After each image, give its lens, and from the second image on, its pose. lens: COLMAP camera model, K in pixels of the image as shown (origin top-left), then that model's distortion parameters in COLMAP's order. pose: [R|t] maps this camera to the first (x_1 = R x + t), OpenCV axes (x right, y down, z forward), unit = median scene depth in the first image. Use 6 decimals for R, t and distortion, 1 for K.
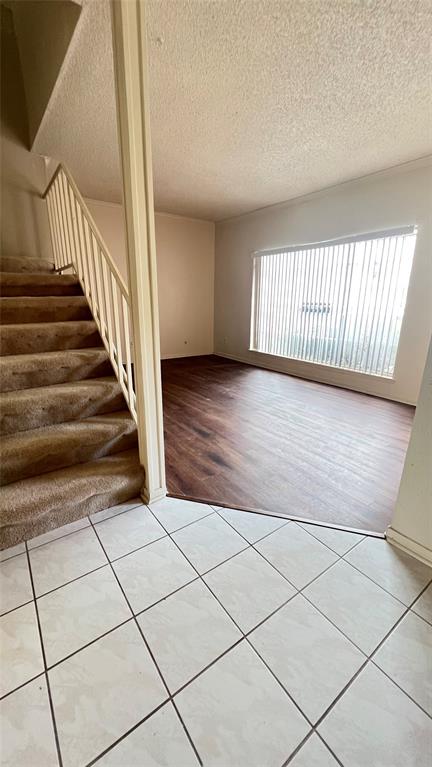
lens RADIAL K [[307.4, 0, 217.7], [0, 307.4, 383.0], [0, 0, 1]] dist [-0.000944, 0.000502]
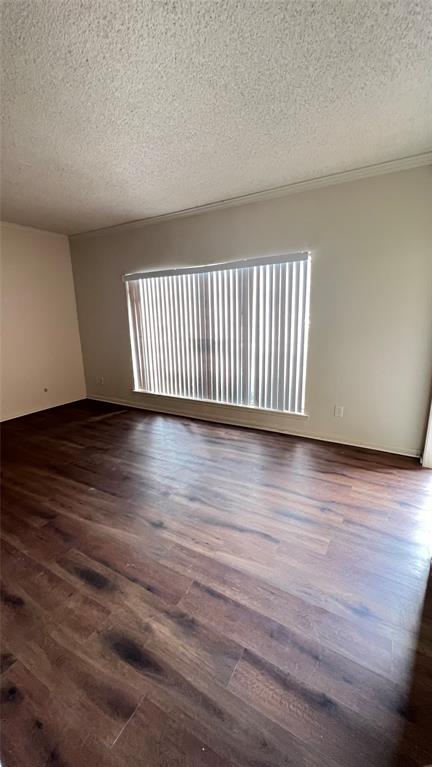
lens RADIAL K [[307.4, 0, 217.8], [0, 307.4, 382.5], [0, 0, 1]] dist [-0.000944, 0.000502]
pose [[0.915769, -0.122192, 0.382670, -0.007172], [0.140787, 0.989820, -0.020853, -0.120139], [-0.376226, 0.072971, 0.923650, 0.233076]]
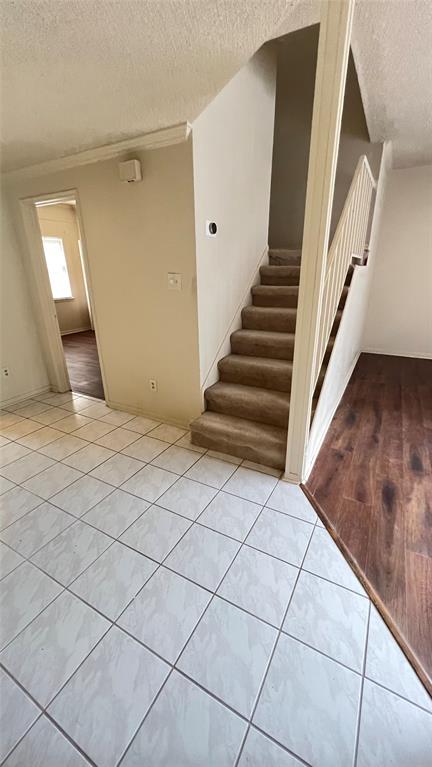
lens RADIAL K [[307.4, 0, 216.3], [0, 307.4, 385.8], [0, 0, 1]] dist [-0.000944, 0.000502]
pose [[0.421107, 0.317100, -0.849775, 0.248219], [-0.233405, 0.943229, 0.236309, -0.069874], [0.876465, 0.098830, 0.471213, 0.099938]]
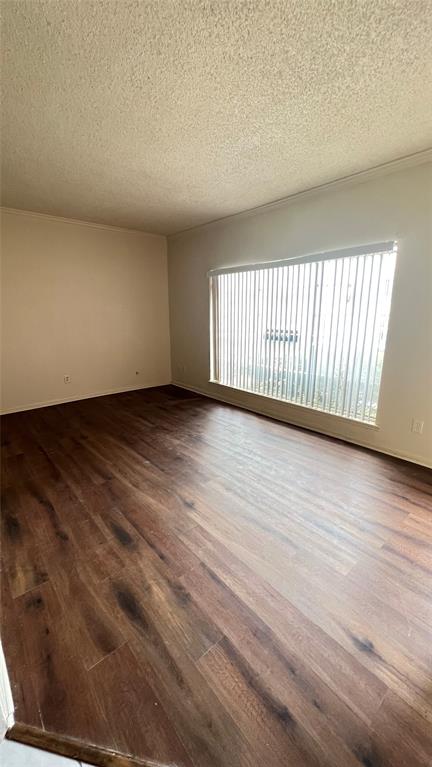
lens RADIAL K [[307.4, 0, 216.8], [0, 307.4, 382.7], [0, 0, 1]] dist [-0.000944, 0.000502]
pose [[0.996786, -0.030177, 0.074208, 0.086350], [0.033007, 0.998762, -0.037216, -0.104525], [-0.072993, 0.039546, 0.996548, 0.201925]]
